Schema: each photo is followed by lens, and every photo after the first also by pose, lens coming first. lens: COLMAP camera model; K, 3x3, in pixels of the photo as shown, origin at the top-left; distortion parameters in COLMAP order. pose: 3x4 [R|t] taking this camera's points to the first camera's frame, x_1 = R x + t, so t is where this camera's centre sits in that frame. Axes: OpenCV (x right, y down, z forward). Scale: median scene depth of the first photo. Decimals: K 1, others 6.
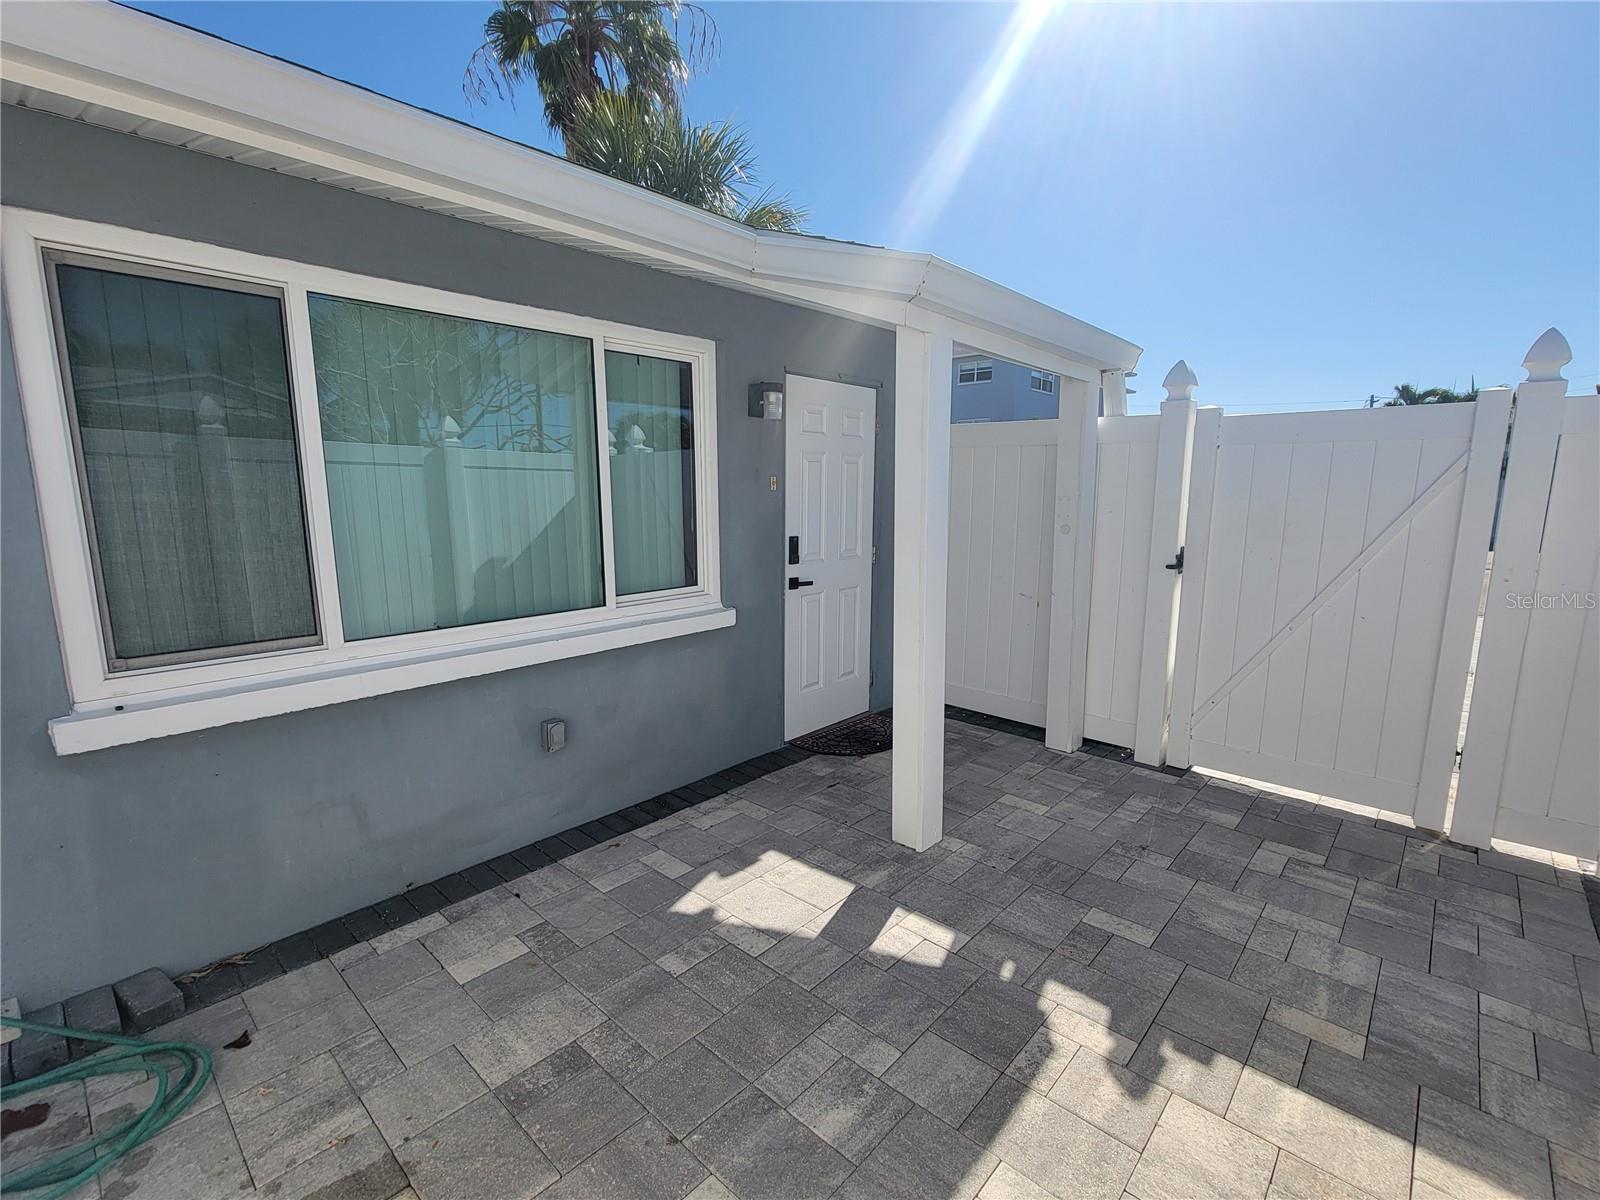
lens RADIAL K [[722.8, 0, 800.5], [0, 722.8, 604.8], [0, 0, 1]] dist [0.001213, -0.001554]
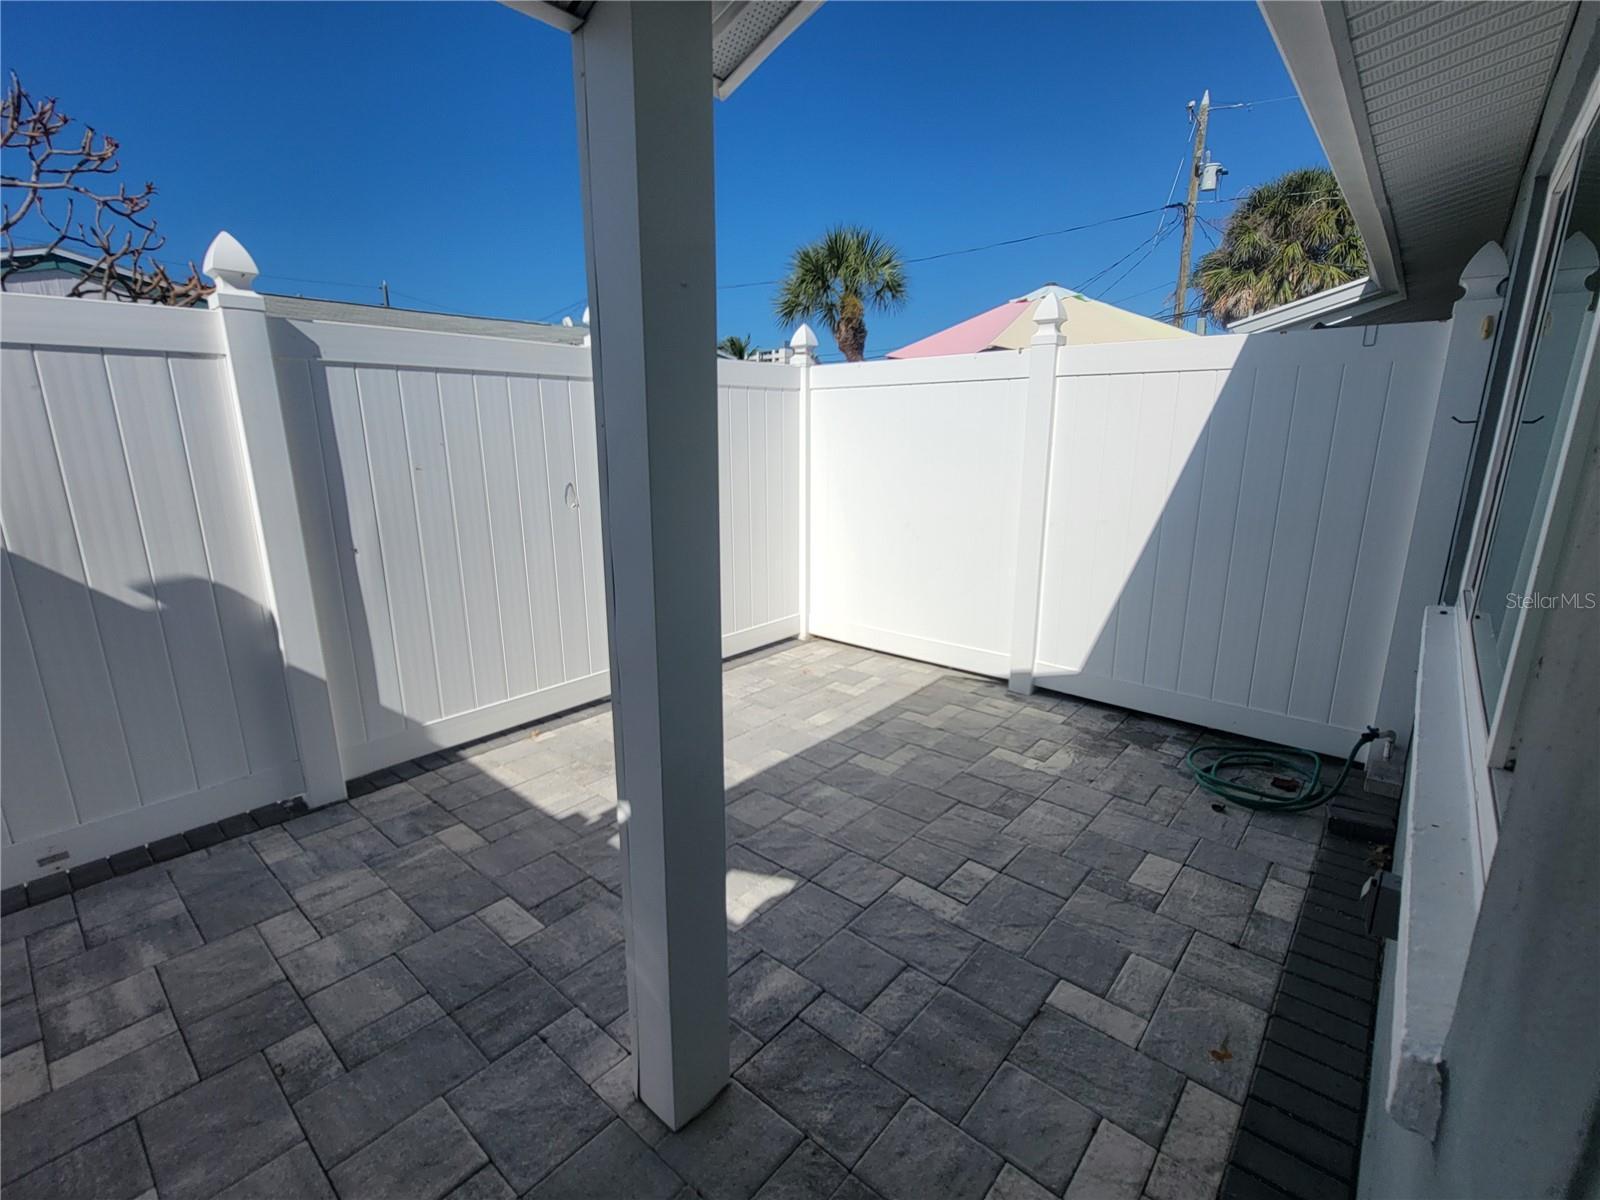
lens RADIAL K [[722.8, 0, 800.5], [0, 722.8, 606.5], [0, 0, 1]] dist [0.001213, -0.001554]
pose [[-0.999565, 0.005160, -0.029035, 0.117282], [-0.006370, 0.923552, 0.383421, -0.274704], [0.028794, 0.383439, -0.923117, 1.825809]]
